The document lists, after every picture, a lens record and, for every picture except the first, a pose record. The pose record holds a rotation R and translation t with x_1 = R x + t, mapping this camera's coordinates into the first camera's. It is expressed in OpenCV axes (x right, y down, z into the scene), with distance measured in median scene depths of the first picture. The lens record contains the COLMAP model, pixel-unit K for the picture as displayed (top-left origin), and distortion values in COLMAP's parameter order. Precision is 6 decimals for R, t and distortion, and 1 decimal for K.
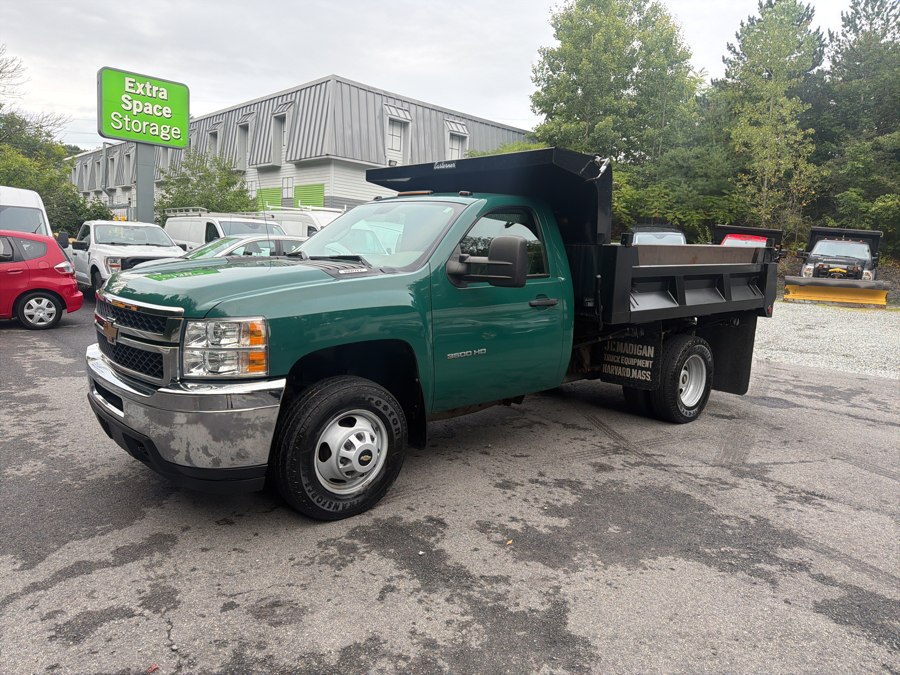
lens RADIAL K [[668.0, 0, 450.0], [0, 668.0, 337.5], [0, 0, 1]] dist [0.047202, -0.102884]
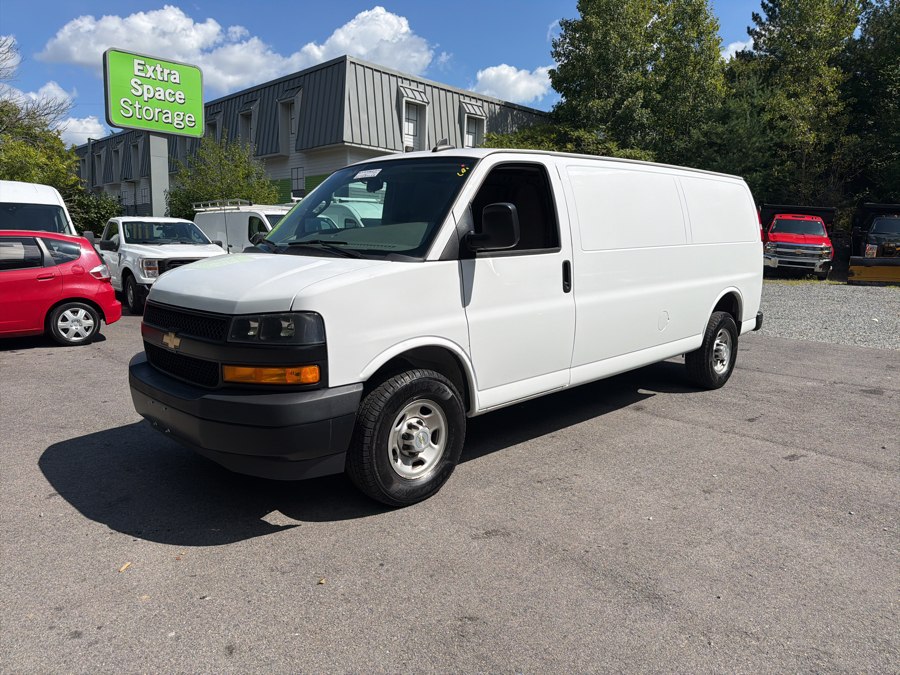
lens RADIAL K [[653.2, 0, 425.7], [0, 653.2, 337.0], [0, 0, 1]] dist [0.004342, -0.021120]
pose [[0.999360, -0.033908, 0.011421, -0.107636], [0.033736, 0.999320, 0.014870, -0.012003], [-0.011917, -0.014475, 0.999824, 0.103050]]
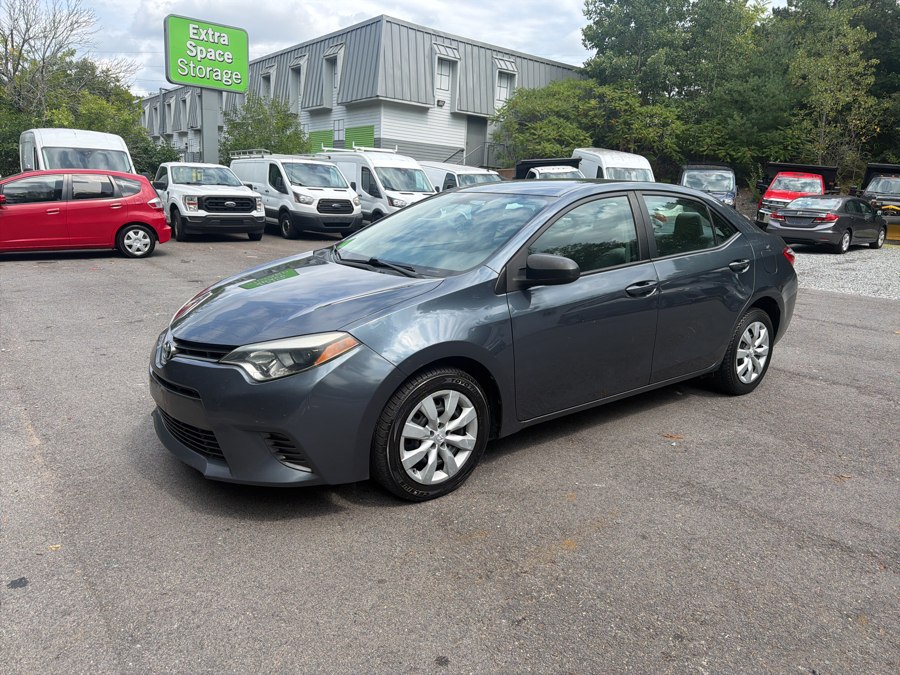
lens RADIAL K [[689.0, 0, 438.3], [0, 689.0, 351.5], [0, 0, 1]] dist [0.000031, -0.012027]
pose [[0.996630, 0.010959, -0.081294, -0.002006], [-0.003477, 0.995789, 0.091613, 0.022067], [0.081956, -0.091022, 0.992471, -0.081364]]
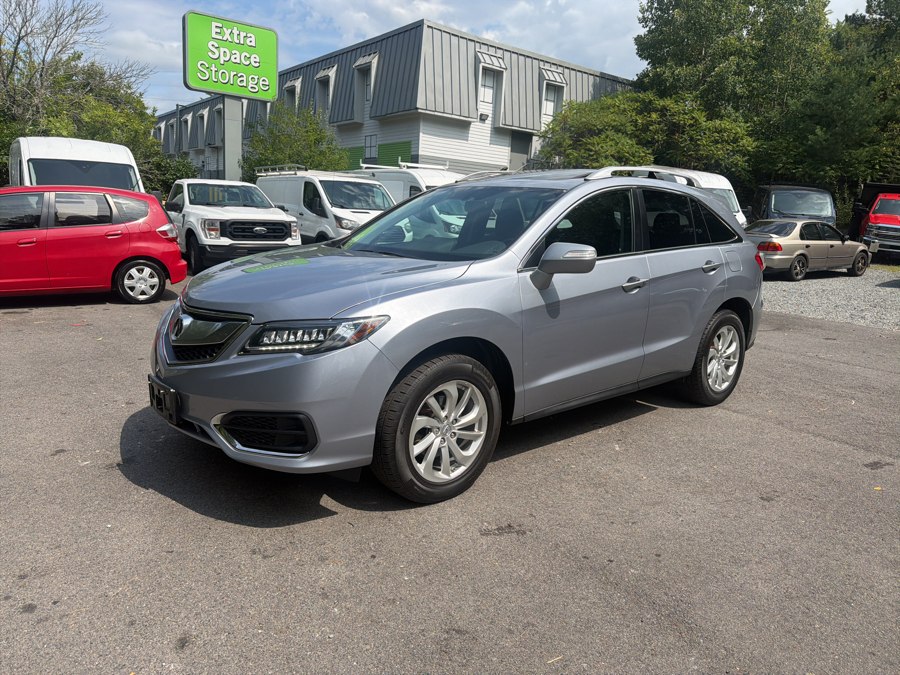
lens RADIAL K [[653.2, 0, 425.7], [0, 653.2, 337.0], [0, 0, 1]] dist [0.004342, -0.021120]
pose [[0.995304, 0.014344, -0.095730, -0.098727], [-0.009129, 0.998461, 0.054694, -0.010696], [0.096367, -0.053563, 0.993904, 0.117087]]
